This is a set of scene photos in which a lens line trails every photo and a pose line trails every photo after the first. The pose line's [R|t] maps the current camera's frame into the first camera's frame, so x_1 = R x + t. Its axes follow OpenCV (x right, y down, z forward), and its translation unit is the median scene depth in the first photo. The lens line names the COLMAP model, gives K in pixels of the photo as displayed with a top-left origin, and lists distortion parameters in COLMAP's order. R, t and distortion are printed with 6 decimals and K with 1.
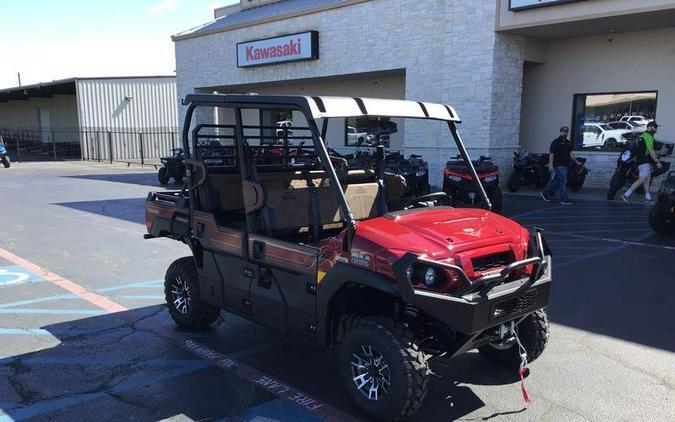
lens RADIAL K [[628.1, 0, 339.9], [0, 628.1, 197.7], [0, 0, 1]] dist [0.023365, 0.000000]
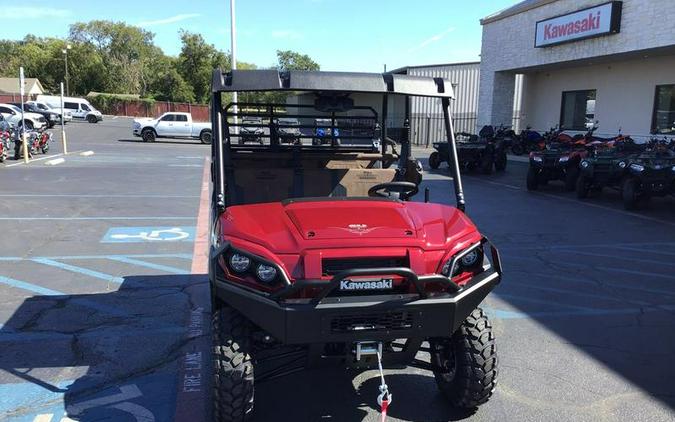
lens RADIAL K [[628.1, 0, 340.9], [0, 628.1, 208.6], [0, 0, 1]] dist [0.023365, 0.000000]
pose [[0.853354, 0.083180, -0.514654, 0.139486], [-0.063203, 0.996414, 0.056246, -0.004106], [0.517487, -0.015470, 0.855551, 0.060554]]
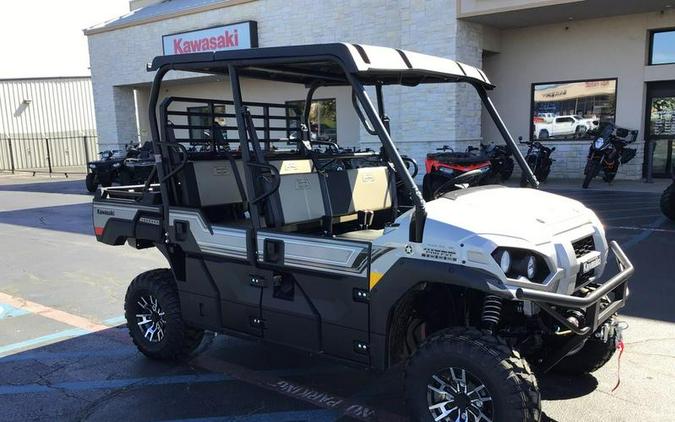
lens RADIAL K [[628.1, 0, 344.6], [0, 628.1, 216.3], [0, 0, 1]] dist [0.023365, 0.000000]
pose [[0.987579, -0.044834, 0.150594, -0.076929], [0.040975, 0.998750, 0.028633, 0.002606], [-0.151689, -0.022107, 0.988181, 0.068631]]
